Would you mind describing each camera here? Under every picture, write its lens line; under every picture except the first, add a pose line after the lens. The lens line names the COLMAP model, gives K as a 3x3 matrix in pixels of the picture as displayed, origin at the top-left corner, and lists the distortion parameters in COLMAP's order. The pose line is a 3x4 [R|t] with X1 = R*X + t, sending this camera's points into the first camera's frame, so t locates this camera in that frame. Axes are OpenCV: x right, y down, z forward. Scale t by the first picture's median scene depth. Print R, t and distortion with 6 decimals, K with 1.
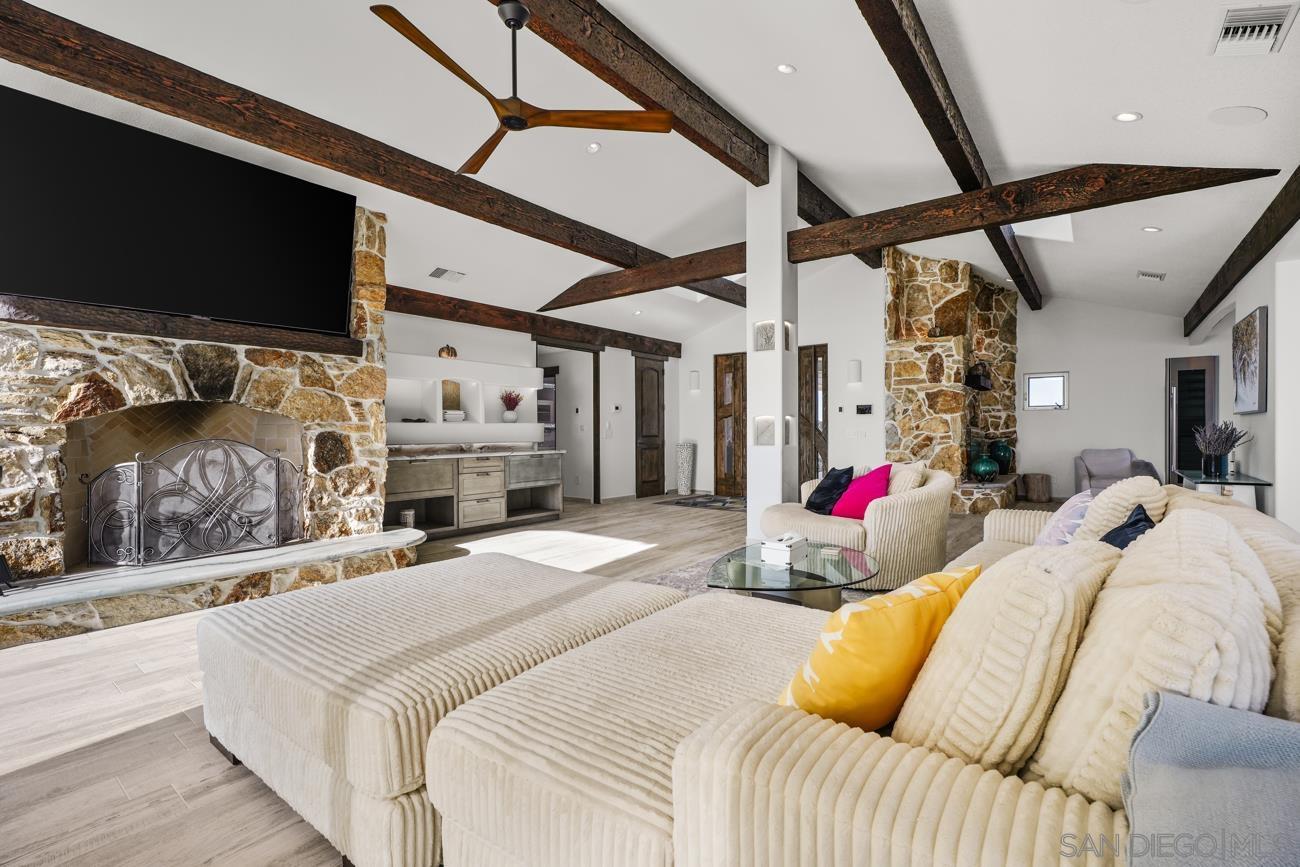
lens RADIAL K [[578.9, 0, 648.6], [0, 578.9, 432.3], [0, 0, 1]] dist [-0.004982, 0.002732]
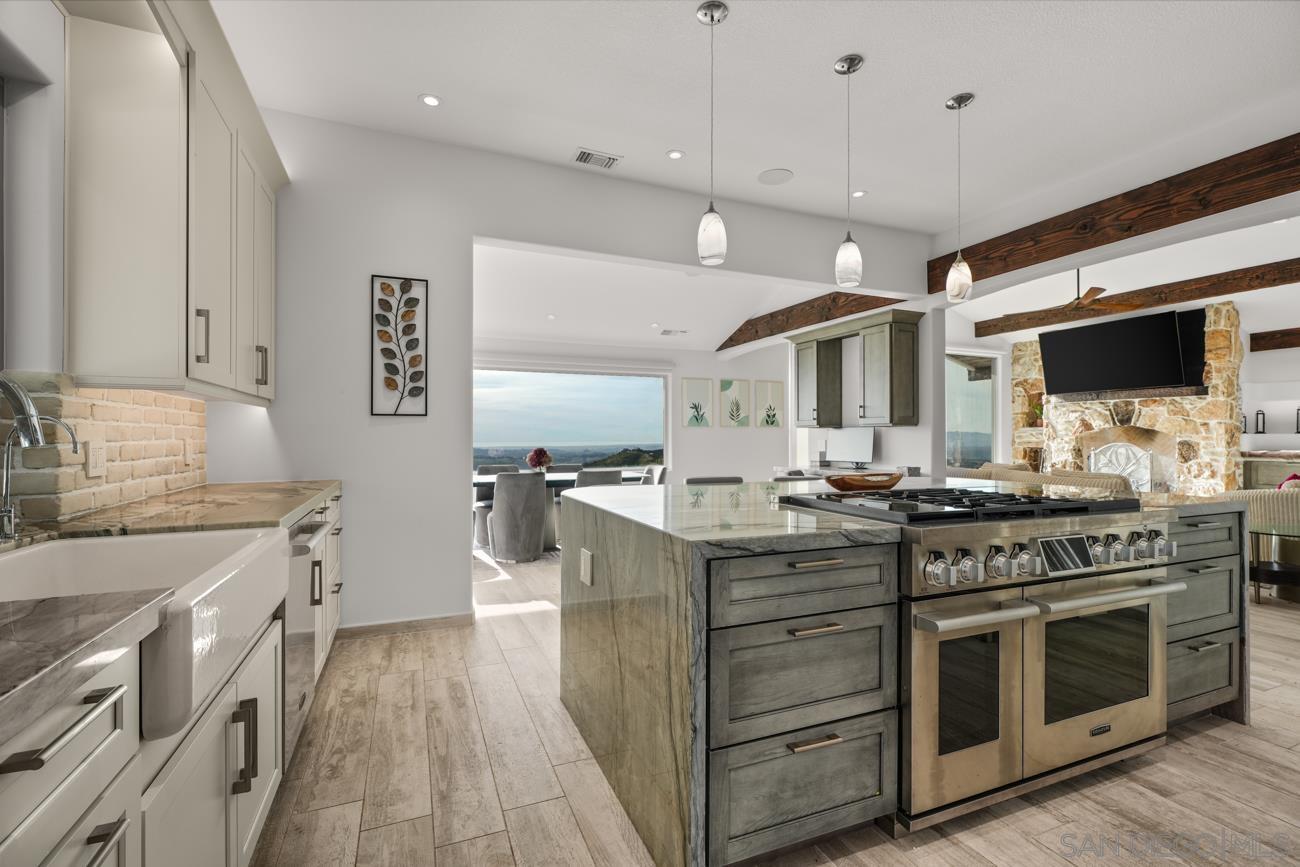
lens RADIAL K [[578.9, 0, 643.4], [0, 578.9, 436.0], [0, 0, 1]] dist [-0.004982, 0.002732]
pose [[-0.494979, -0.000597, -0.868905, 1.732535], [-0.005340, 0.999983, 0.002355, -0.009082], [0.868889, 0.005805, -0.494974, 0.414621]]
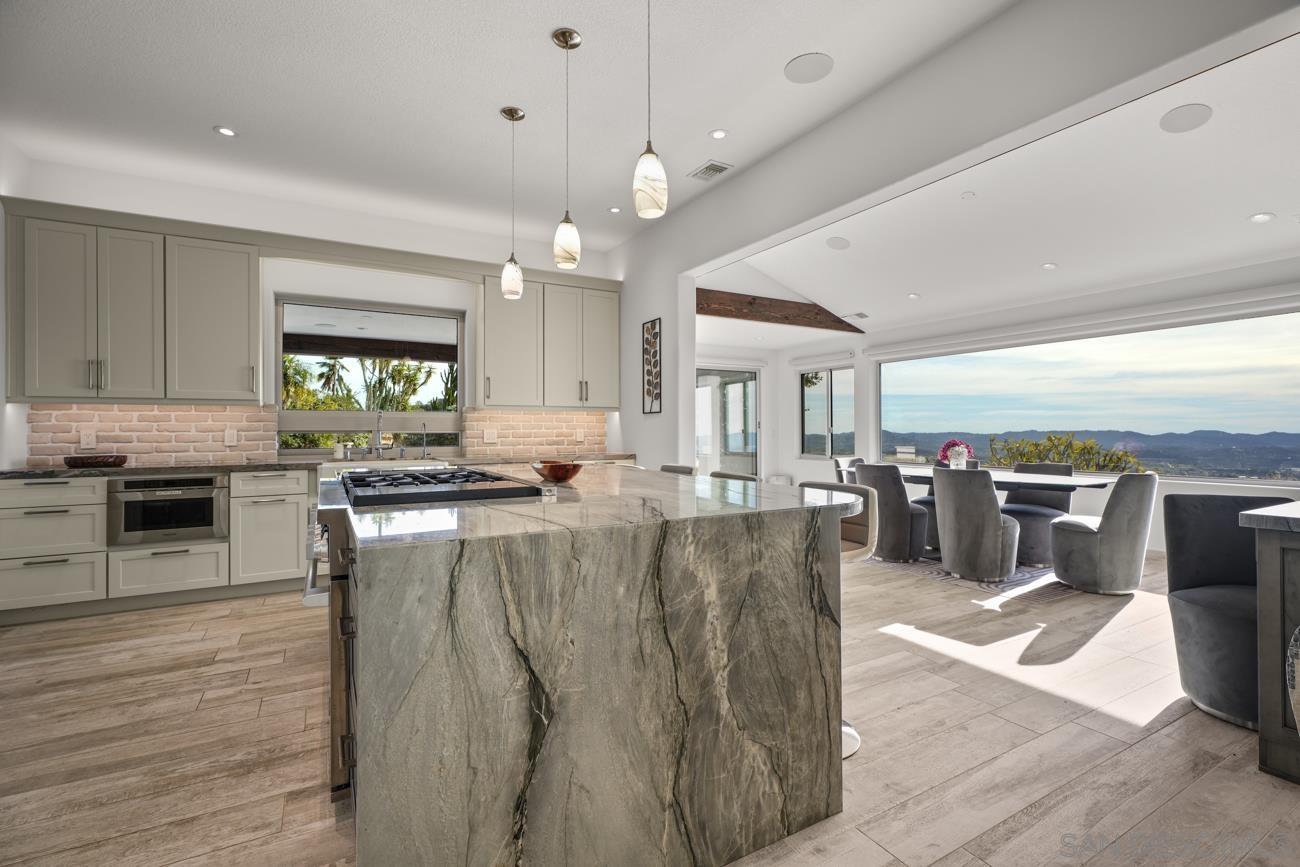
lens RADIAL K [[578.9, 0, 646.1], [0, 578.9, 421.2], [0, 0, 1]] dist [-0.004982, 0.002732]
pose [[-0.922288, 0.012505, 0.386301, 0.882985], [0.007292, 0.999862, -0.014956, -0.000464], [-0.386435, -0.010977, -0.922251, 0.776561]]
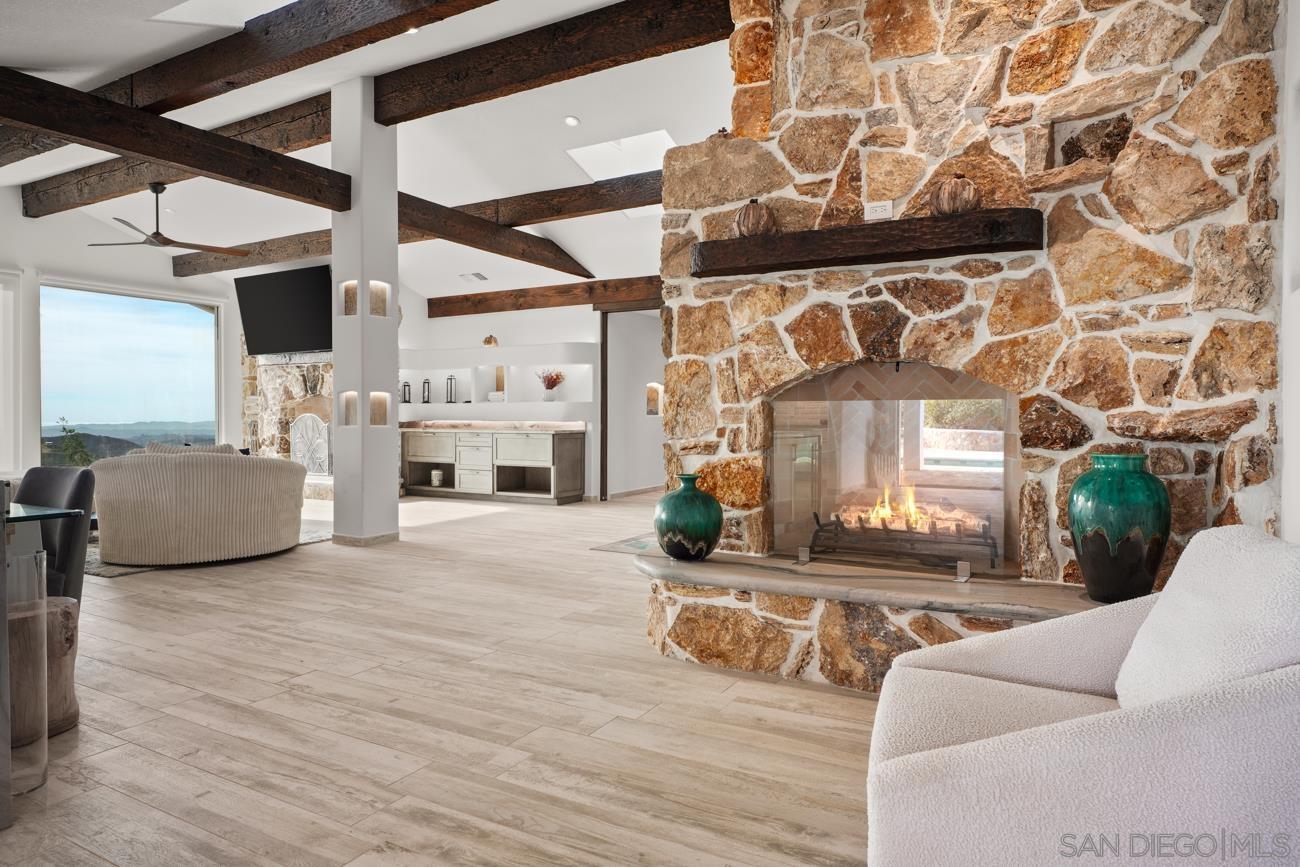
lens RADIAL K [[790.6, 0, 646.3], [0, 790.6, 422.0], [0, 0, 1]] dist [0.008675, -0.001813]
pose [[0.135708, 0.011432, -0.990683, 1.656189], [-0.005221, 0.999928, 0.010824, 0.003388], [0.990735, 0.003703, 0.135758, 1.449701]]
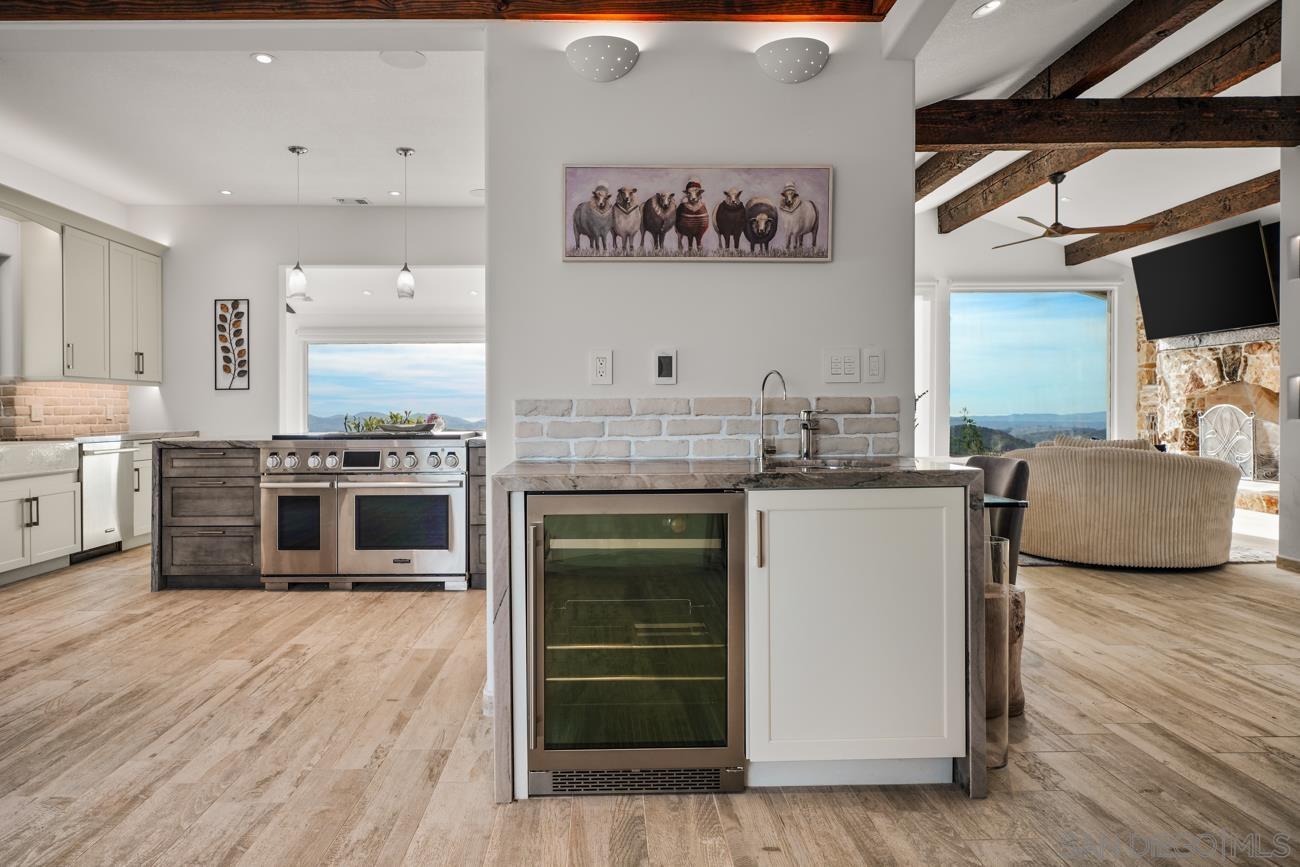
lens RADIAL K [[790.6, 0, 595.1], [0, 790.6, 414.5], [0, 0, 1]] dist [0.008675, -0.001813]
pose [[-0.792504, 0.011688, -0.609755, 1.636298], [0.005422, 0.999912, 0.012120, 0.001983], [0.609842, 0.006299, -0.792498, 1.387897]]
